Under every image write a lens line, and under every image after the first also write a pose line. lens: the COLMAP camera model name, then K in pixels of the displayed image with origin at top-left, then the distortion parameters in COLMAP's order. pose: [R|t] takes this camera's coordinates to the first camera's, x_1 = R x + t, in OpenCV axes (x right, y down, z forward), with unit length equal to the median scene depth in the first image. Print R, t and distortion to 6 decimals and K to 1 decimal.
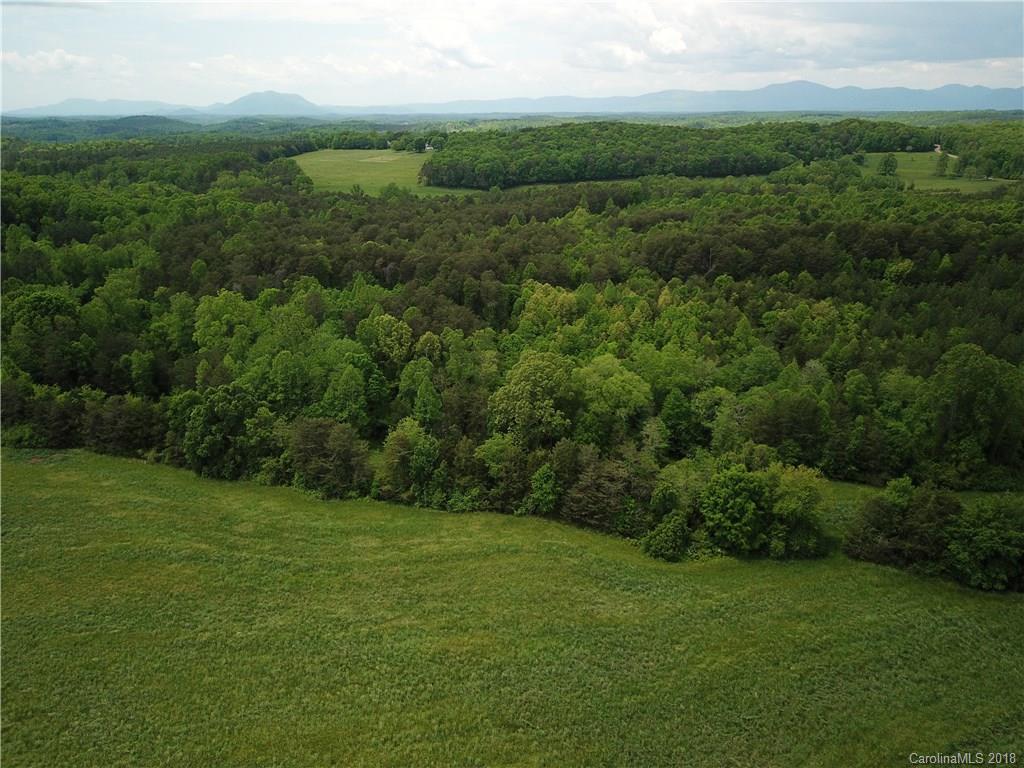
lens RADIAL K [[779.3, 0, 509.2], [0, 779.3, 382.5], [0, 0, 1]] dist [0.027137, -0.037506]
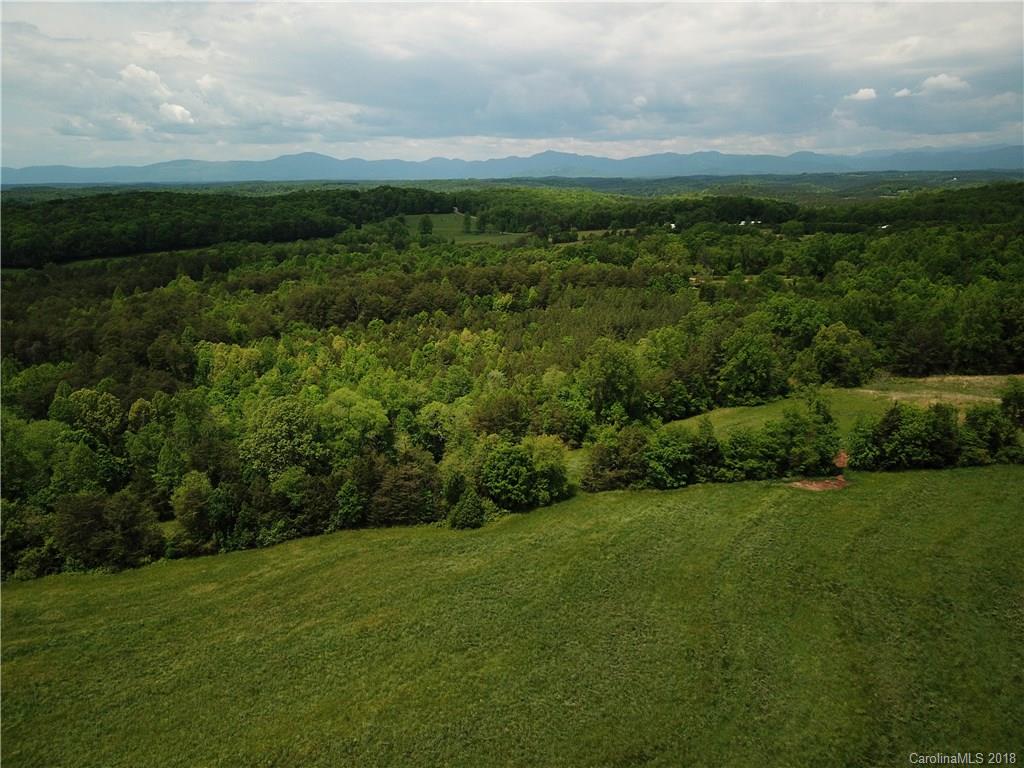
lens RADIAL K [[779.3, 0, 509.2], [0, 779.3, 382.5], [0, 0, 1]] dist [0.027137, -0.037506]
pose [[0.839304, -0.143994, 0.524247, -0.191776], [0.186131, 0.982119, -0.028234, 0.023765], [-0.510807, 0.121275, 0.851098, -0.060023]]
